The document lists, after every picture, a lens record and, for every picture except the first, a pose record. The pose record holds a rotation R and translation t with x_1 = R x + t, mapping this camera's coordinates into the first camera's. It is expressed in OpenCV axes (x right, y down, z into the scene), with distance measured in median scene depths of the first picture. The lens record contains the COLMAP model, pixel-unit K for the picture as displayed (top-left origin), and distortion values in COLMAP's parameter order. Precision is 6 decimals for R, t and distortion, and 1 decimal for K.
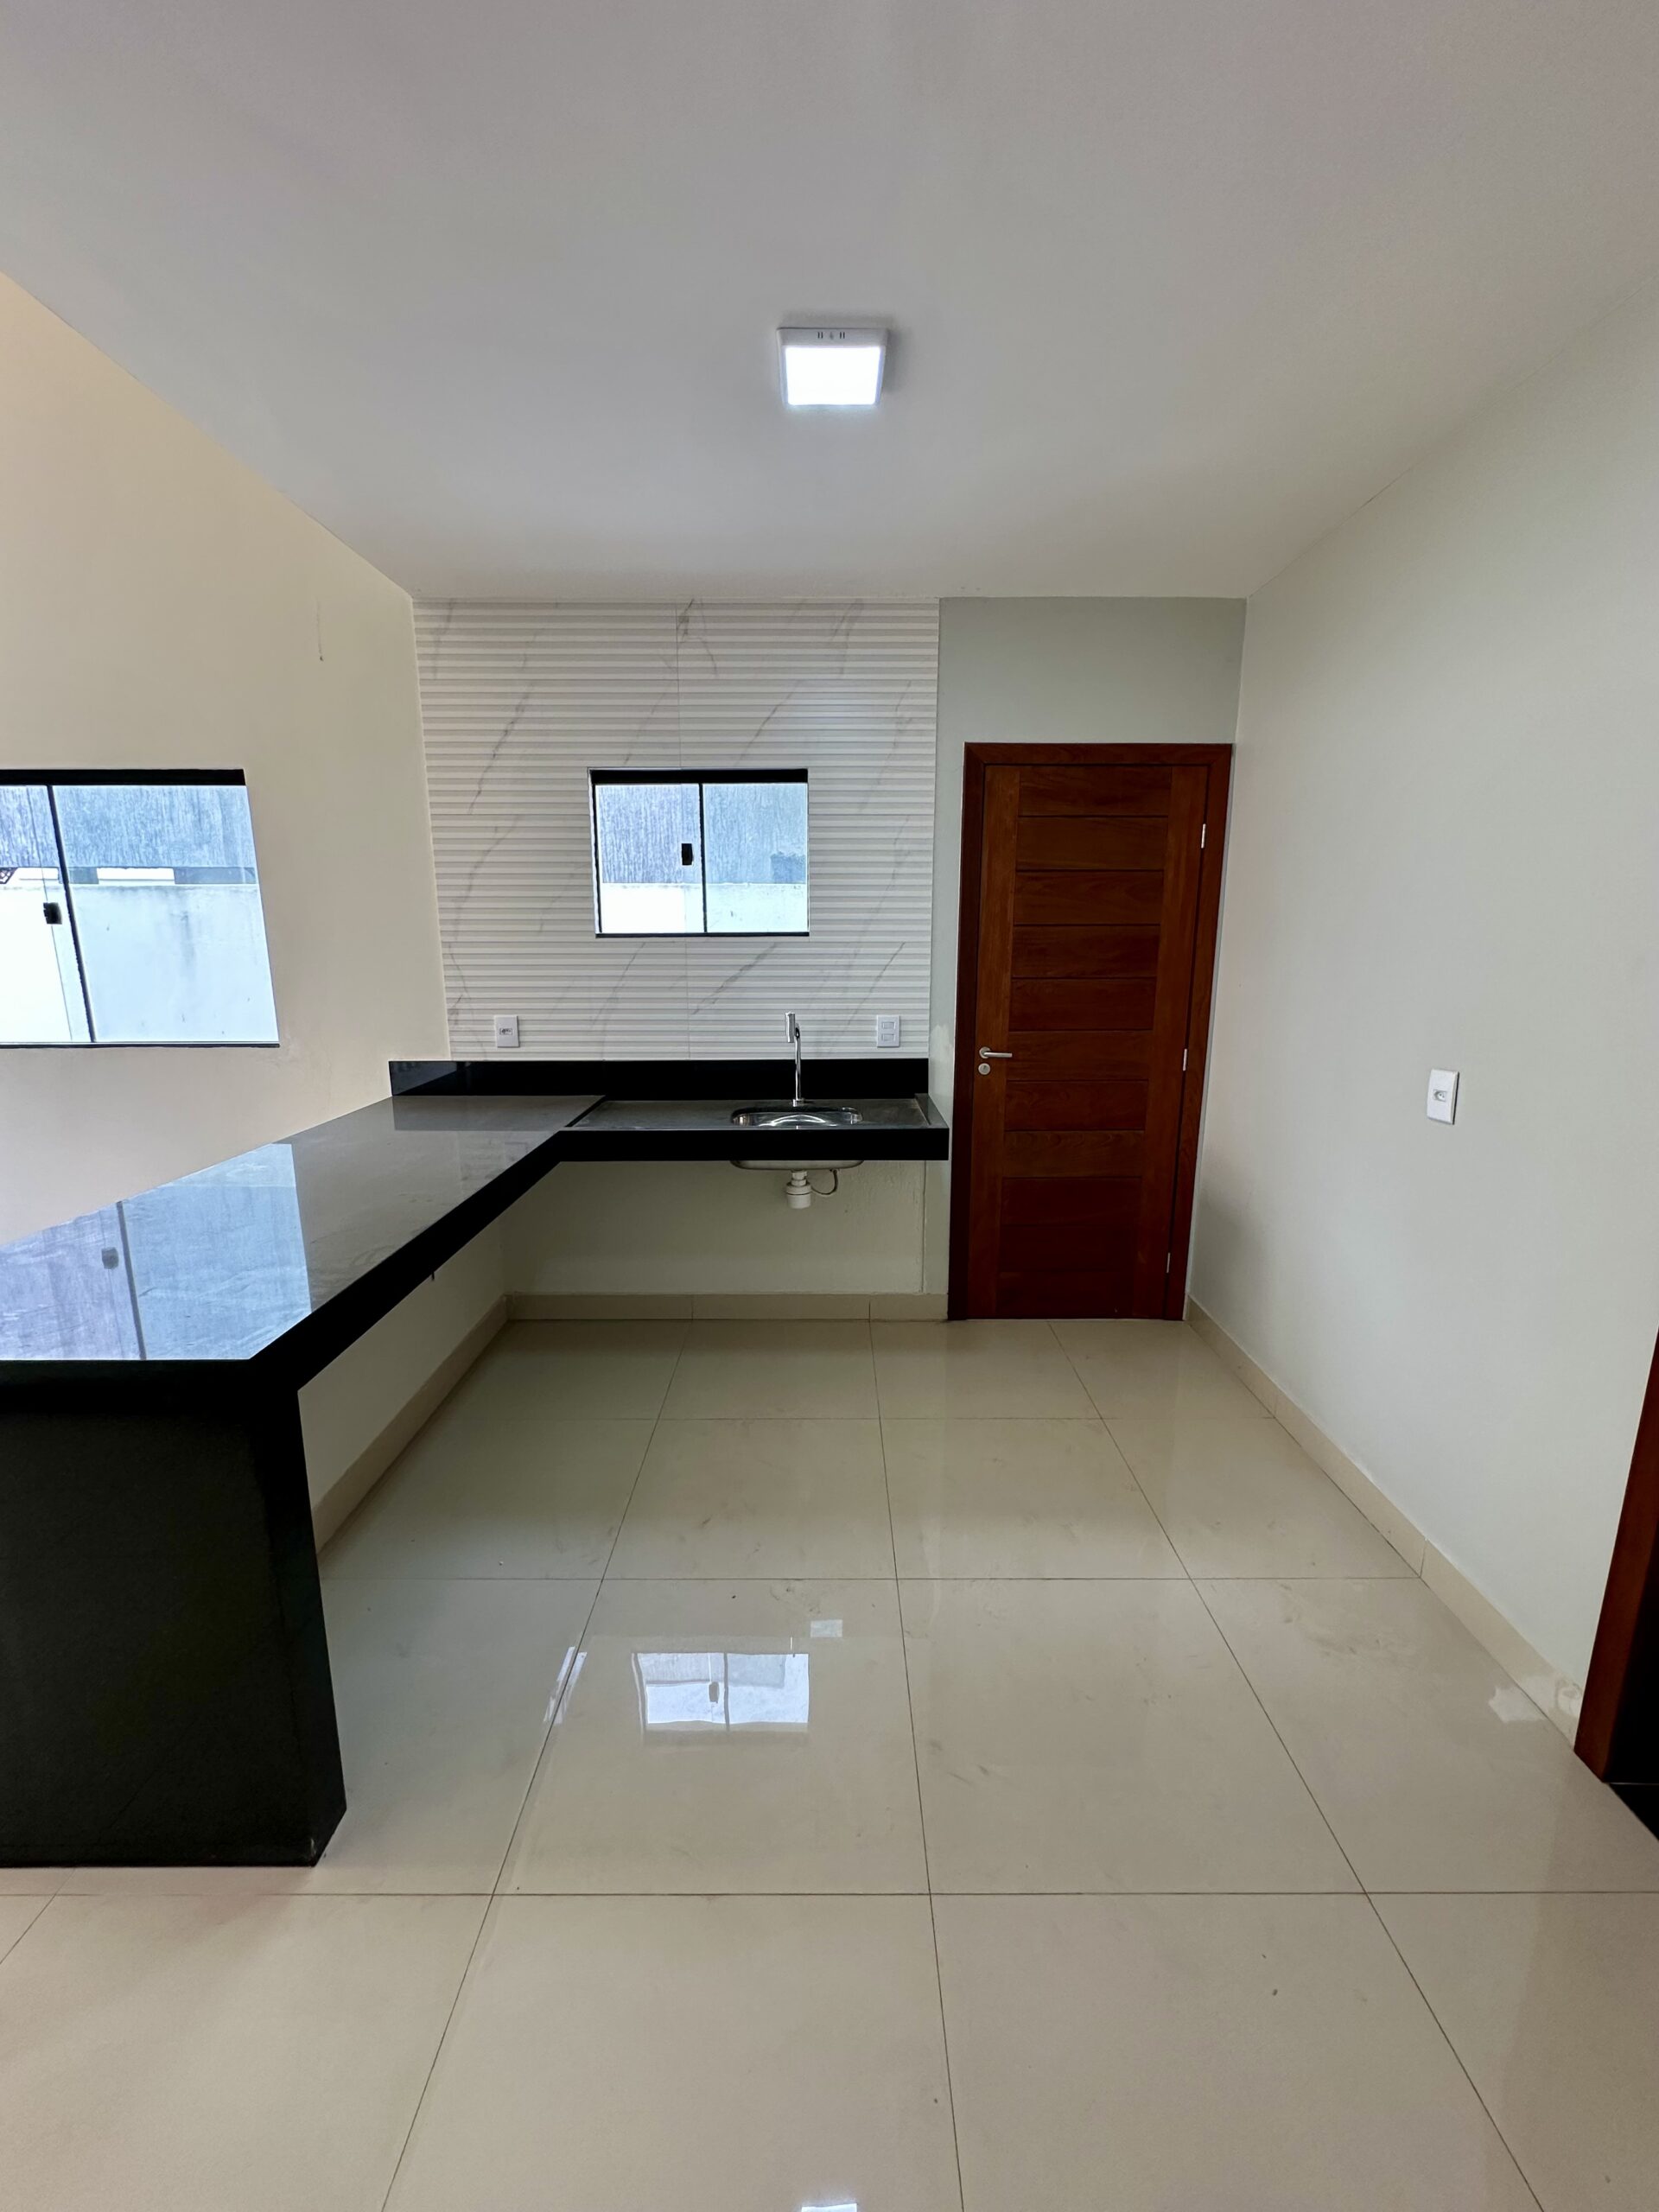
lens RADIAL K [[880.8, 0, 829.5], [0, 880.8, 1106.0], [0, 0, 1]] dist [-0.002542, -0.000442]
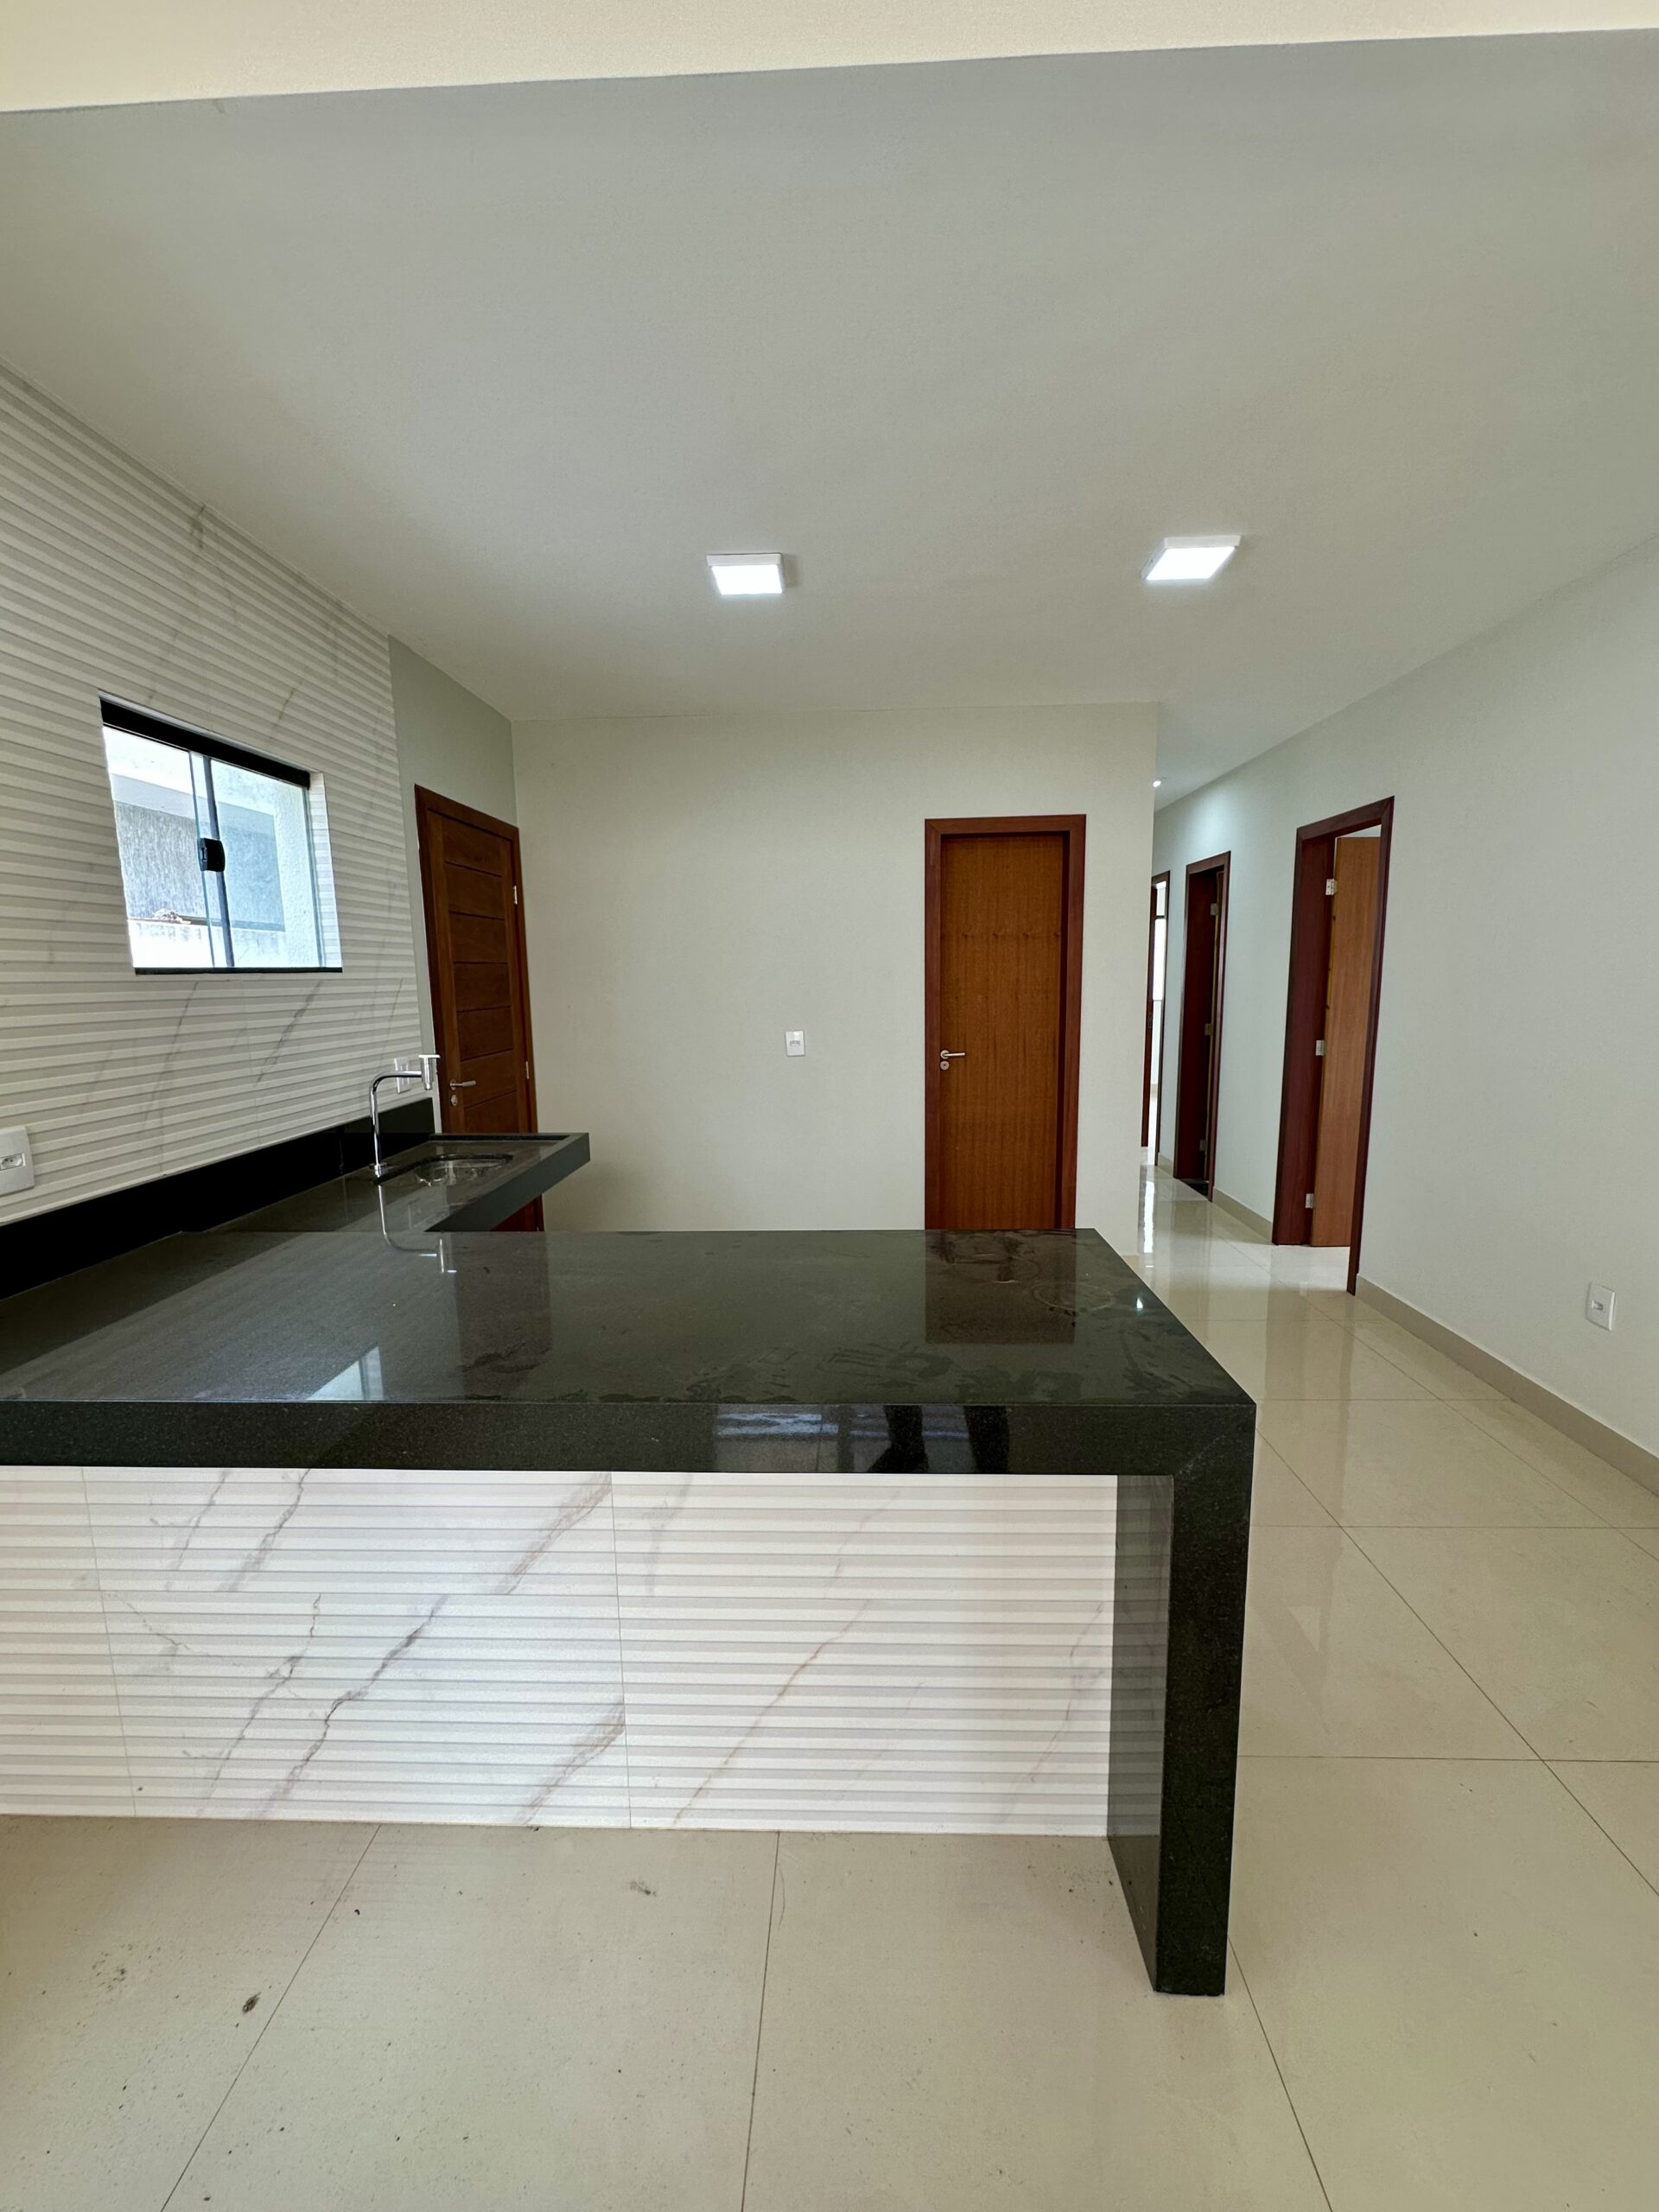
lens RADIAL K [[880.8, 0, 829.5], [0, 880.8, 1106.0], [0, 0, 1]] dist [-0.002542, -0.000442]
pose [[0.037583, -0.148110, 0.988256, -0.846469], [0.208375, 0.968377, 0.137207, -0.087952], [-0.977327, 0.200772, 0.067257, 0.513896]]
